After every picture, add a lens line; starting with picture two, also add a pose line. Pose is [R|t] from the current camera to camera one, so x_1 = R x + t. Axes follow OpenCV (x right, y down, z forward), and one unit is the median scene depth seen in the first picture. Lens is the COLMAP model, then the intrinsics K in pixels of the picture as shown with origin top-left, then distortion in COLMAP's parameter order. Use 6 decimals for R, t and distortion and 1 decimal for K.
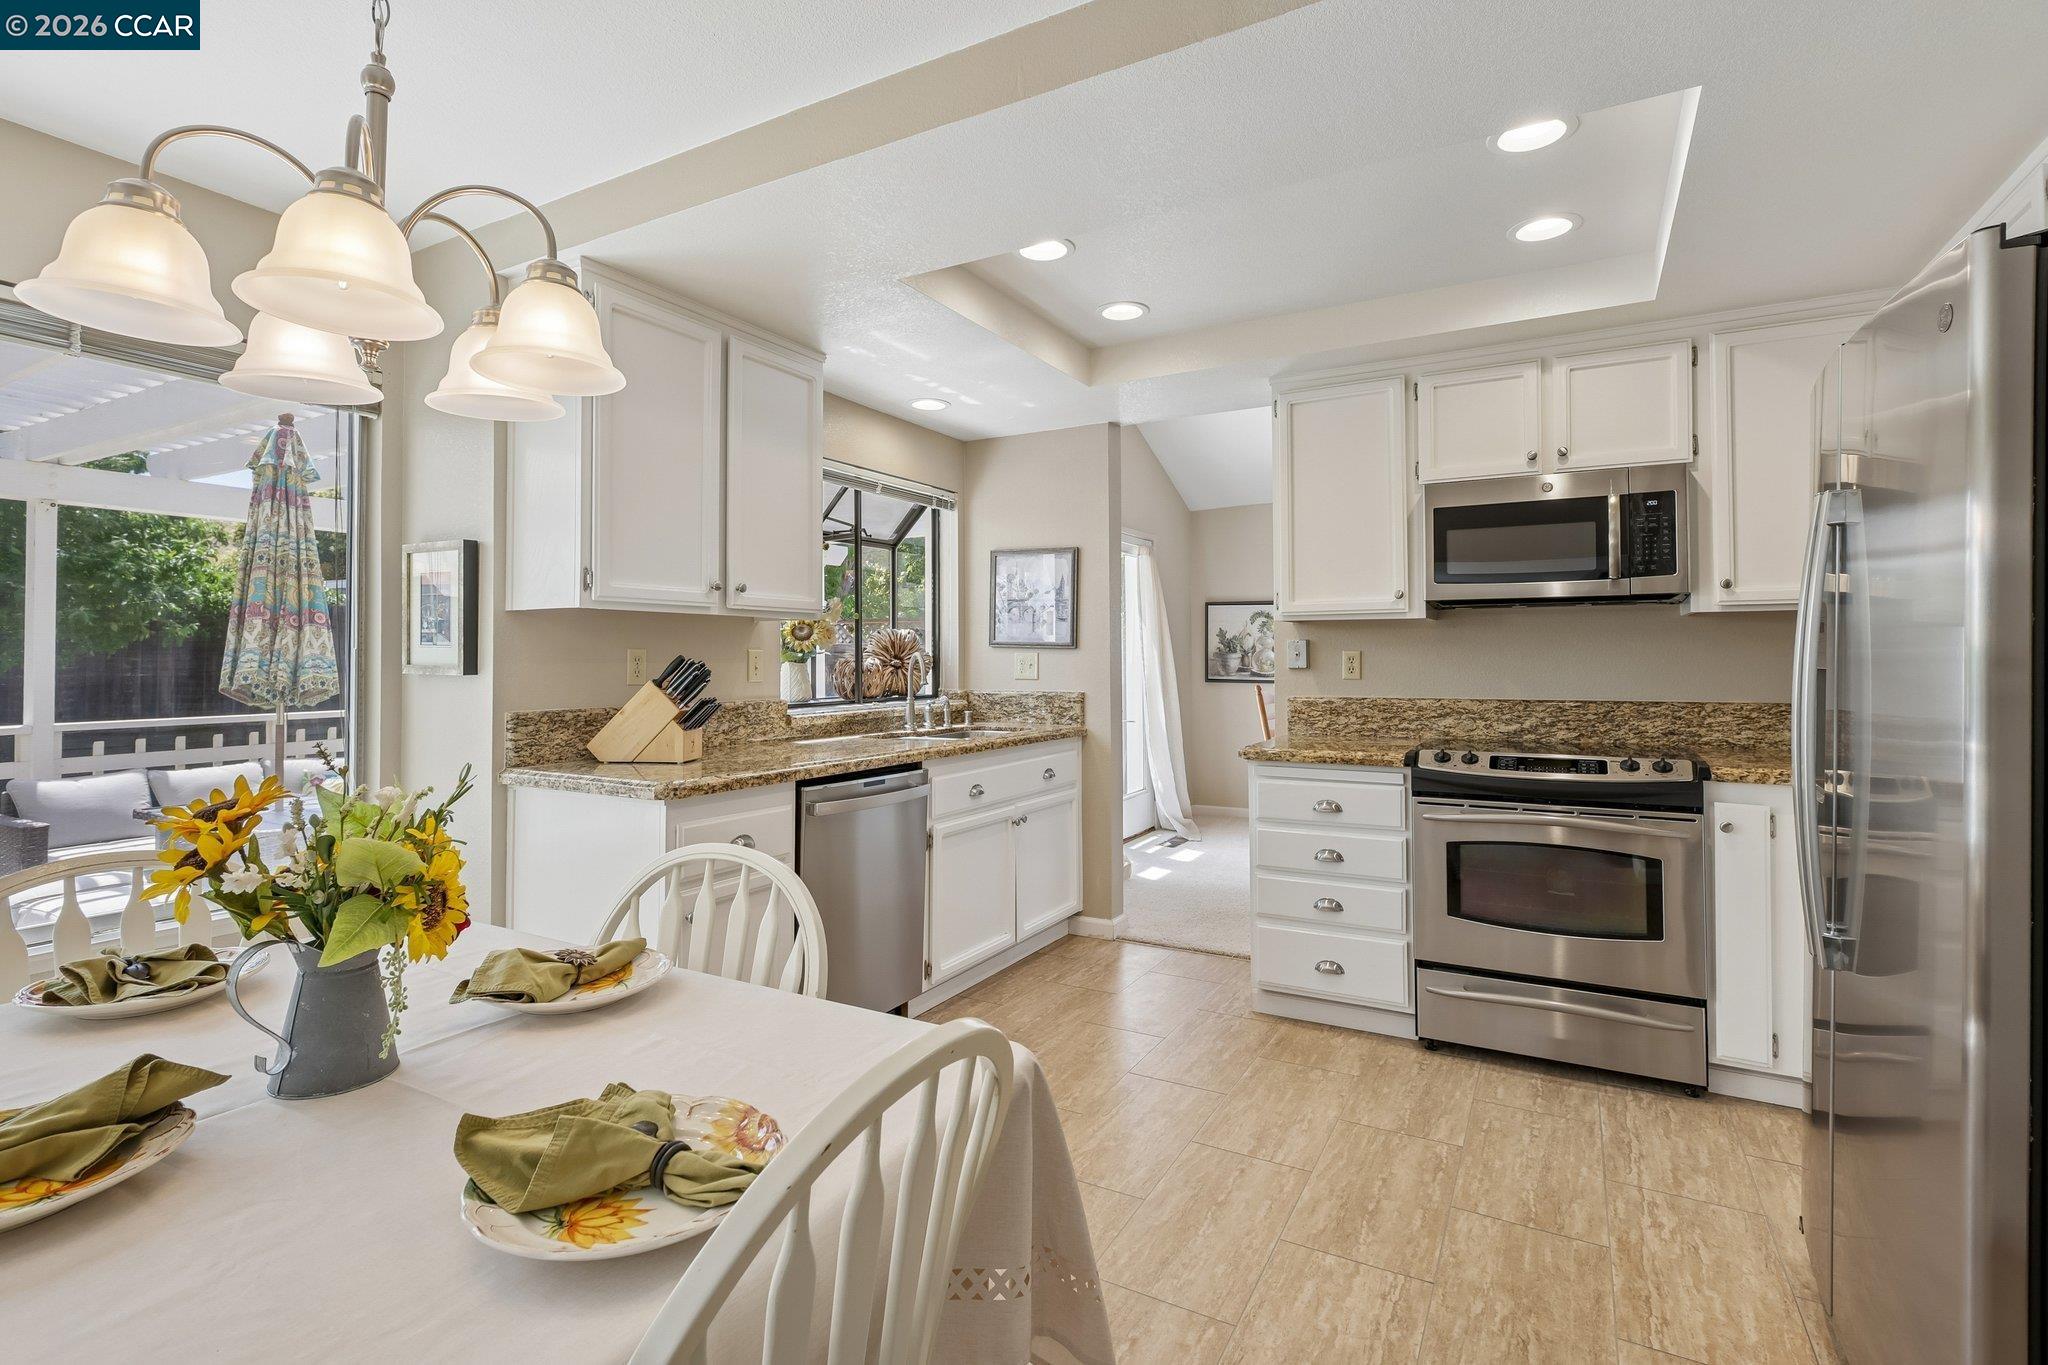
lens RADIAL K [[949.7, 0, 1027.7], [0, 949.7, 686.9], [0, 0, 1]] dist [-0.003699, 0.000371]
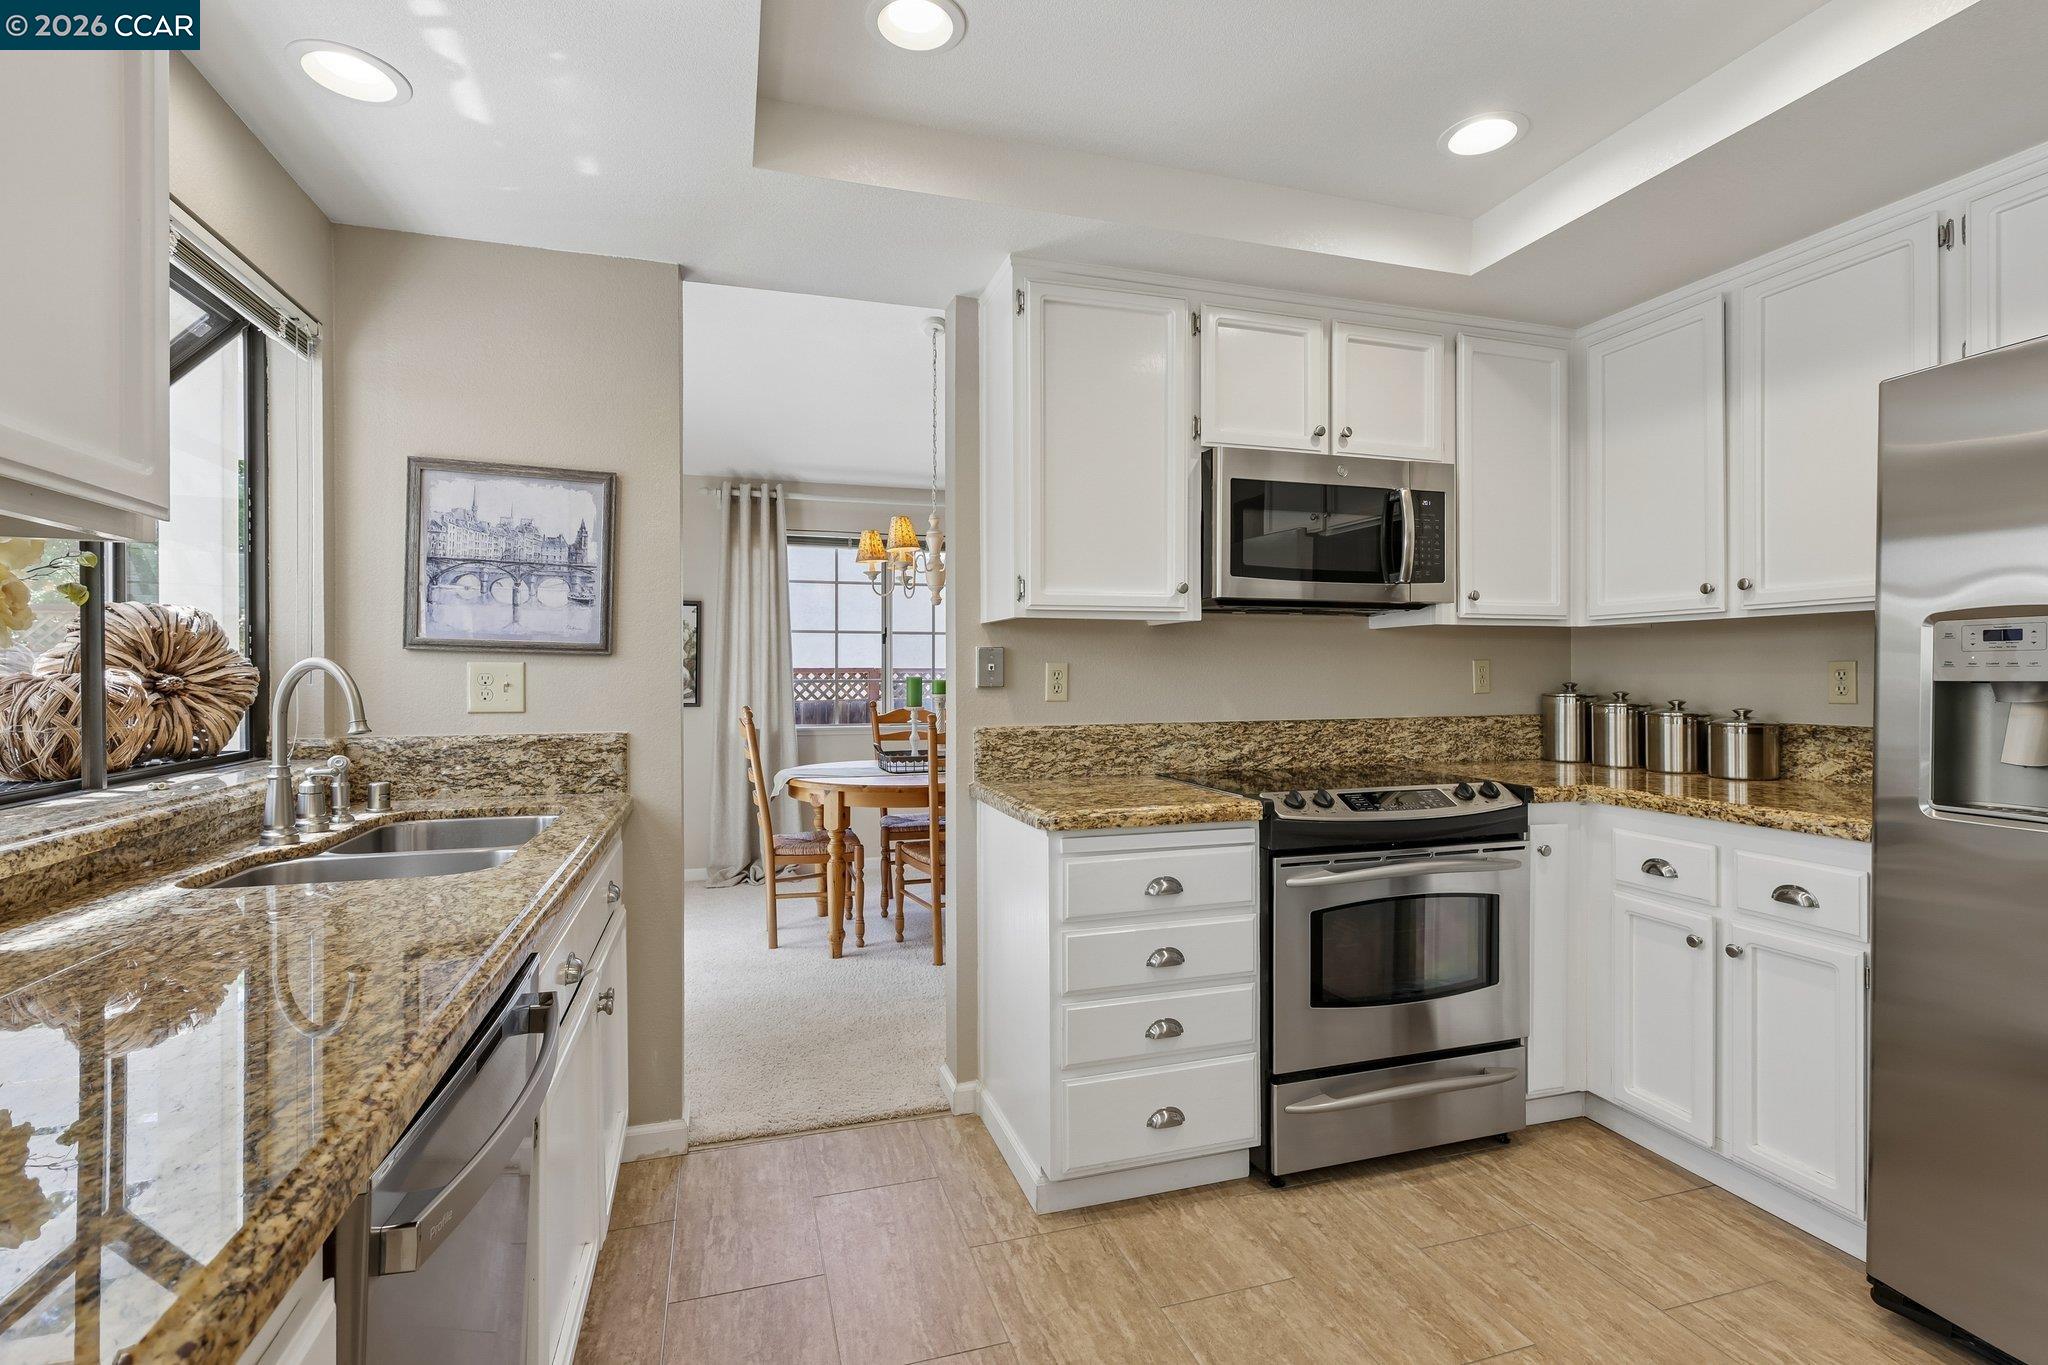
lens RADIAL K [[949.7, 0, 1032.5], [0, 949.7, 693.6], [0, 0, 1]] dist [-0.003699, 0.000371]
pose [[0.690684, -0.013133, 0.723037, -0.240012], [0.022886, 0.999731, -0.003703, -0.013464], [-0.722794, 0.019105, 0.690799, 0.572353]]
